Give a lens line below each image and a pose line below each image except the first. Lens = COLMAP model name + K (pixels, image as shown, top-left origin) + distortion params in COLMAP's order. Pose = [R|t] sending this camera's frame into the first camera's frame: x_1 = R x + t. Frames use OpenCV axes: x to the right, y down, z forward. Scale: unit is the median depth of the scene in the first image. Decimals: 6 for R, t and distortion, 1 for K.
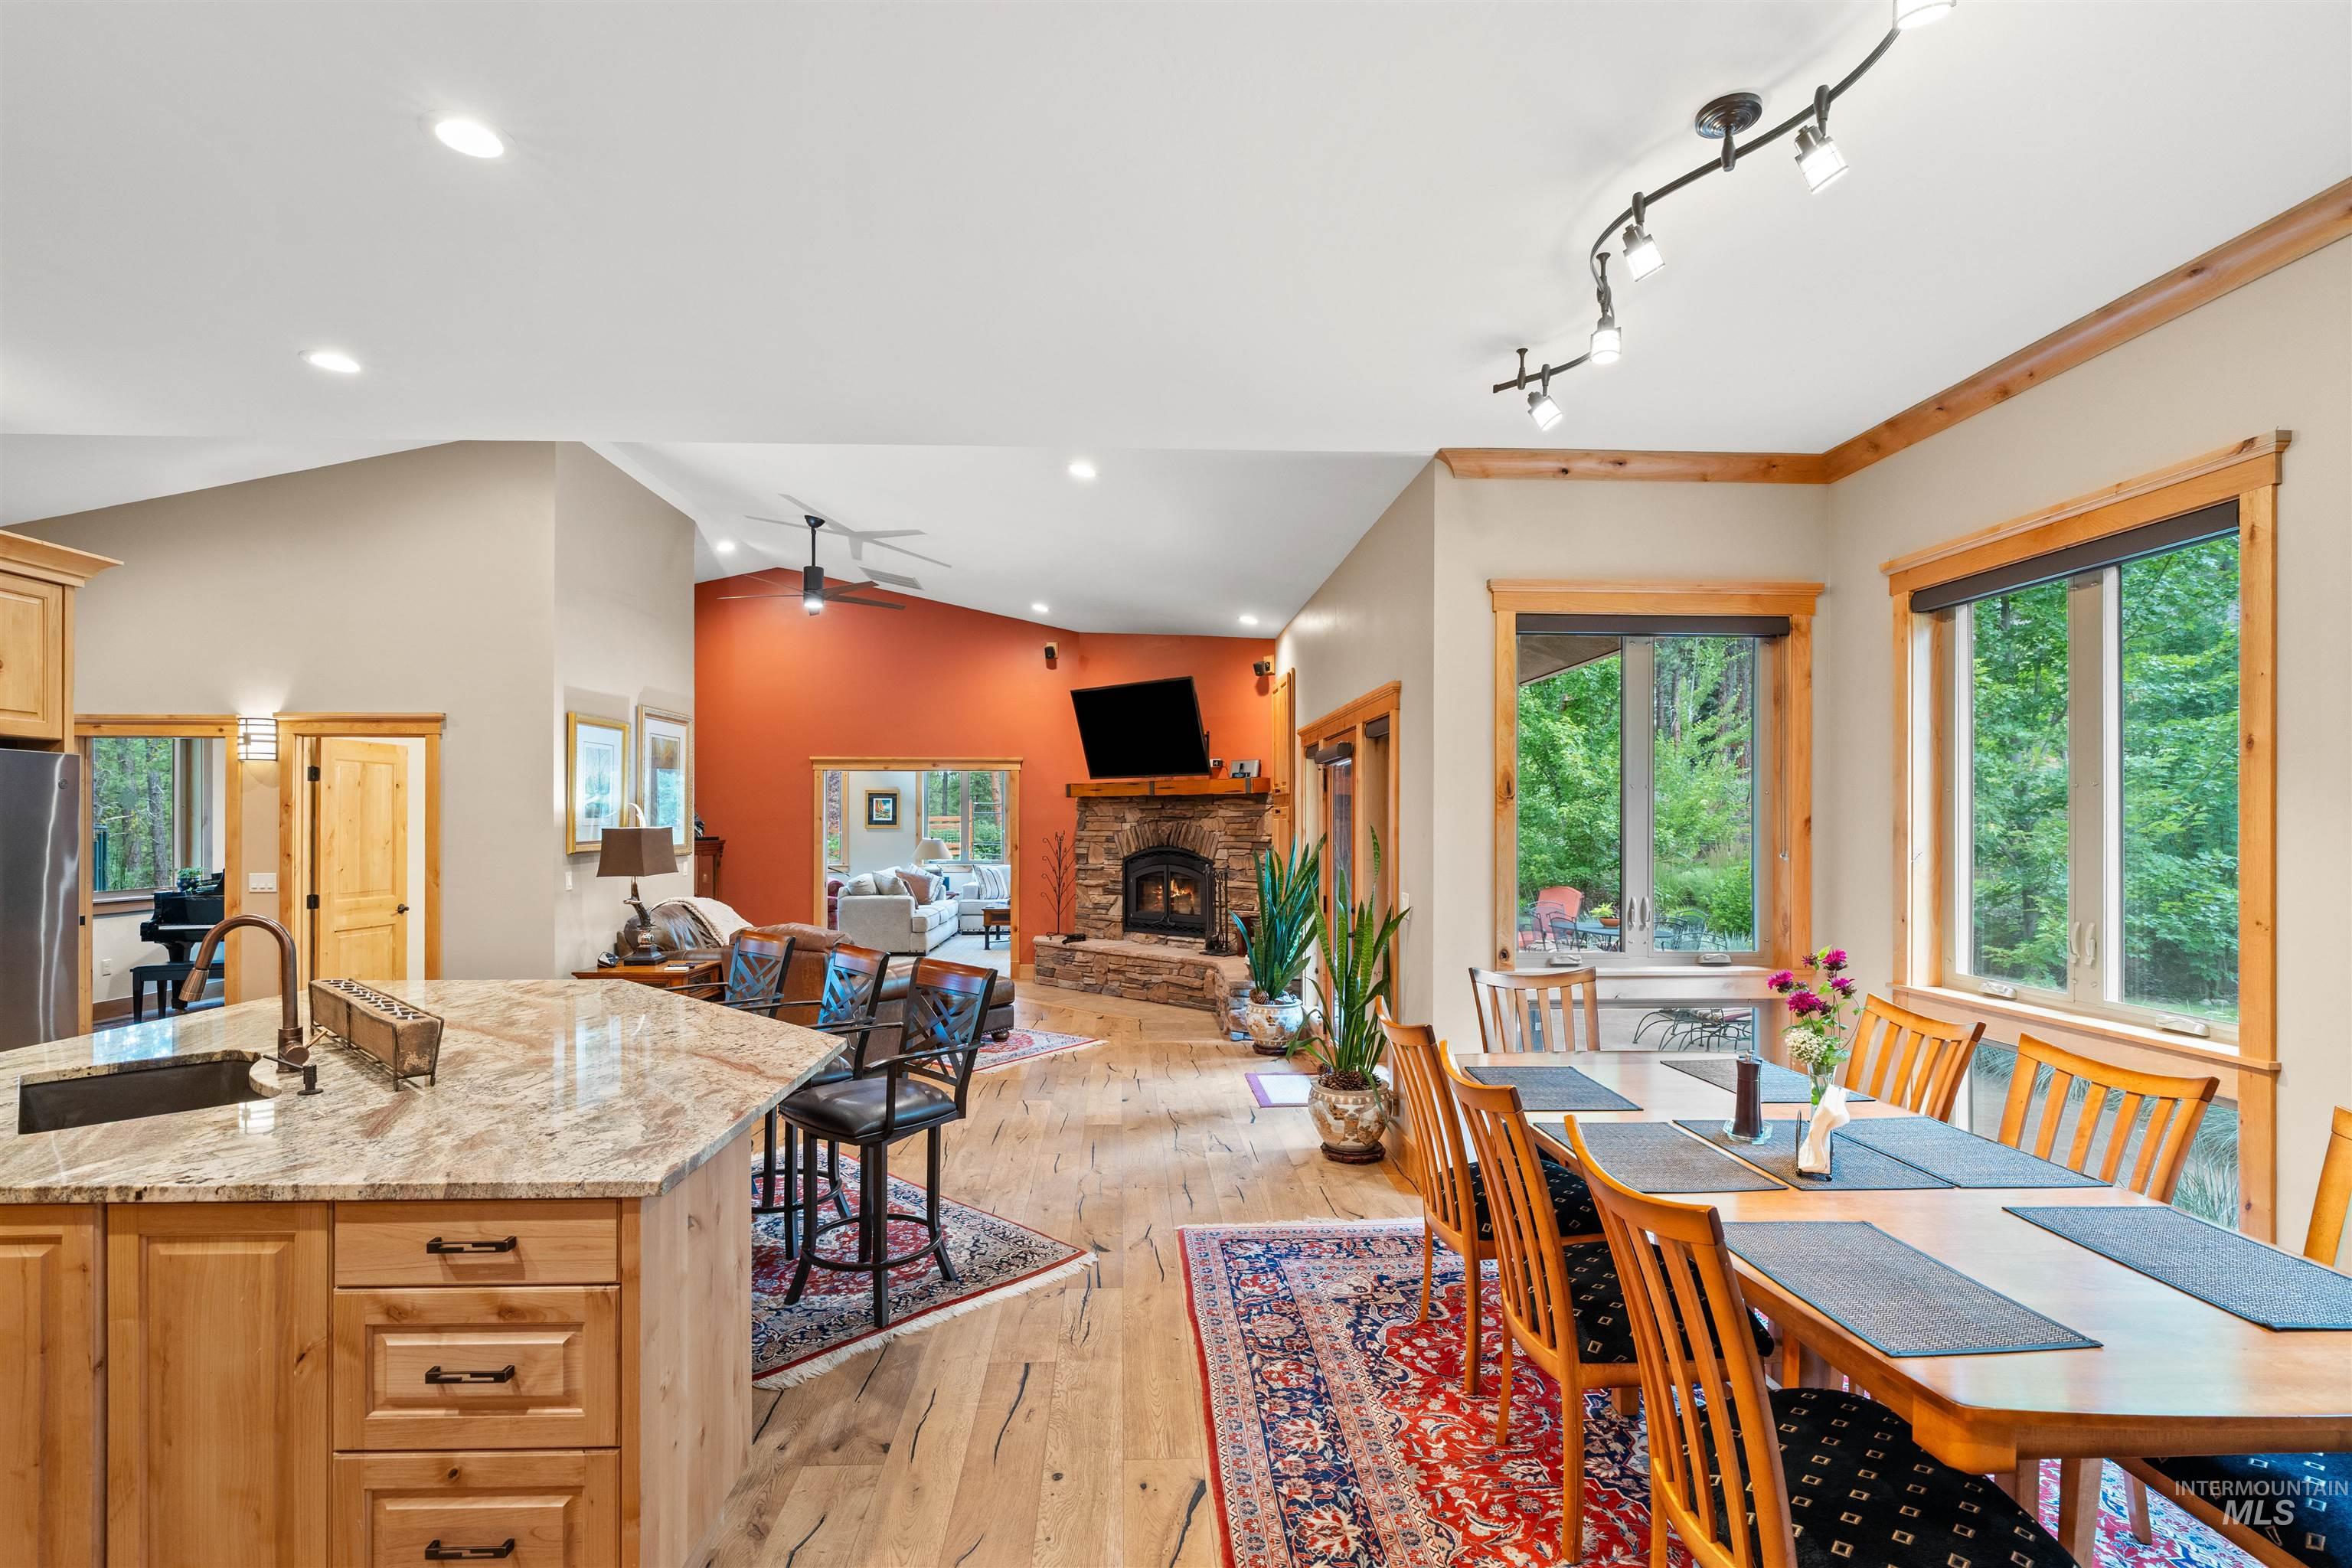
lens RADIAL K [[1074.9, 0, 1147.7], [0, 1074.9, 819.9], [0, 0, 1]] dist [0.000205, 0.000251]
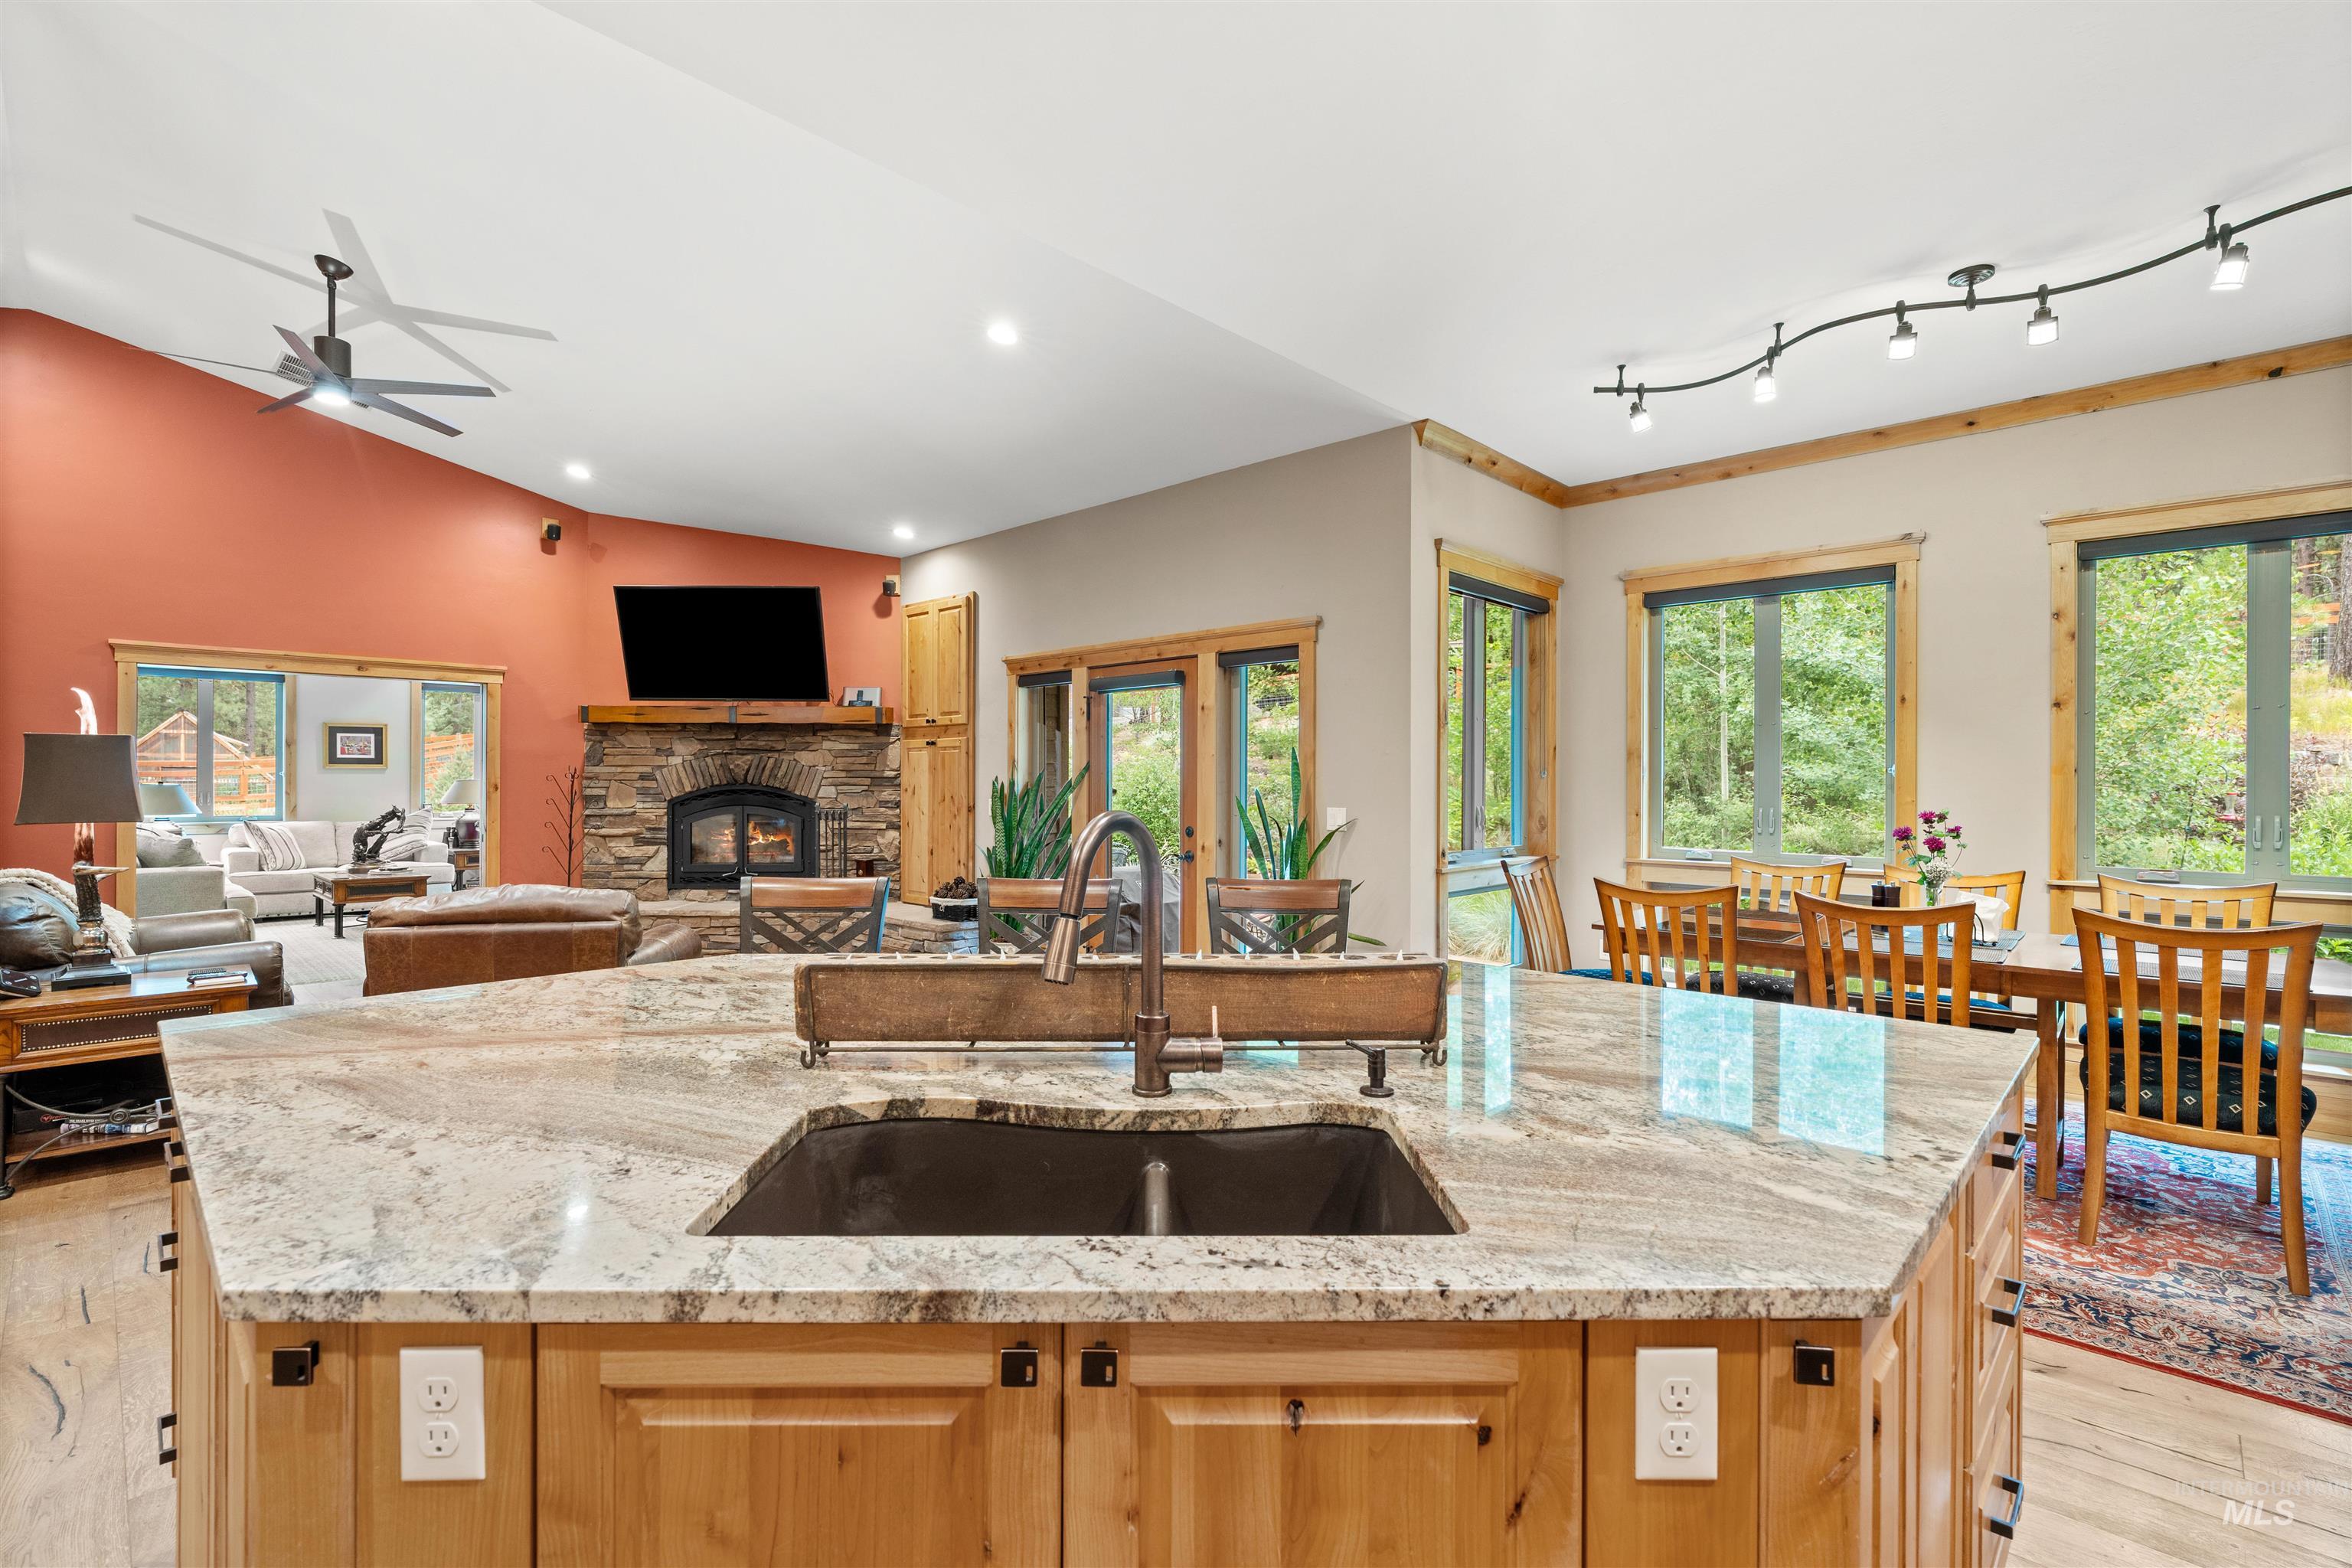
lens RADIAL K [[1062.2, 0, 1176.0], [0, 1062.2, 784.0], [0, 0, 1]] dist [-0.002964, 0.000277]
pose [[0.716531, -0.000238, 0.697555, -0.328958], [-0.003429, 0.999987, 0.003864, 0.020604], [-0.697546, -0.005161, 0.716521, 0.166812]]
